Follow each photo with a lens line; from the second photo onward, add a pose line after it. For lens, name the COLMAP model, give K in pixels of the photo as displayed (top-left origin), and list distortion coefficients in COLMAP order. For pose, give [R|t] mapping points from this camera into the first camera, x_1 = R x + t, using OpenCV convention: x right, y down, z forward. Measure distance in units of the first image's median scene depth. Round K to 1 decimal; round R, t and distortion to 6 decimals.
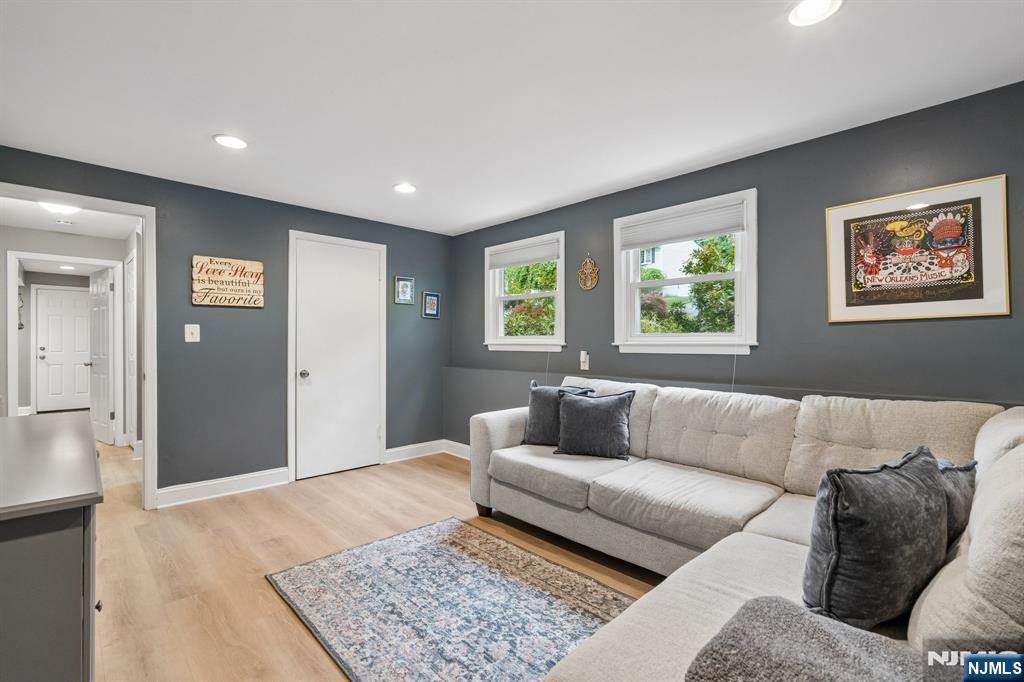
lens RADIAL K [[468.4, 0, 507.9], [0, 468.4, 339.9], [0, 0, 1]] dist [-0.003841, 0.002914]
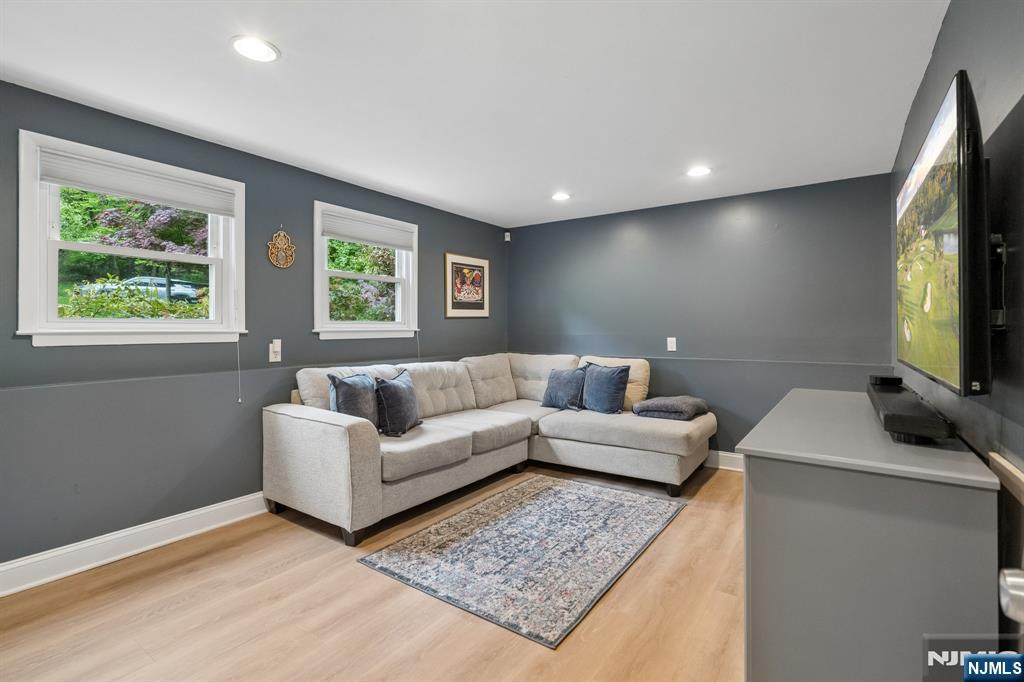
lens RADIAL K [[468.4, 0, 531.1], [0, 468.4, 329.3], [0, 0, 1]] dist [-0.003841, 0.002914]
pose [[-0.226242, -0.002019, 0.974069, -1.209638], [-0.003167, 0.999994, 0.001337, 0.004343], [-0.974066, -0.002783, -0.226247, 1.189386]]
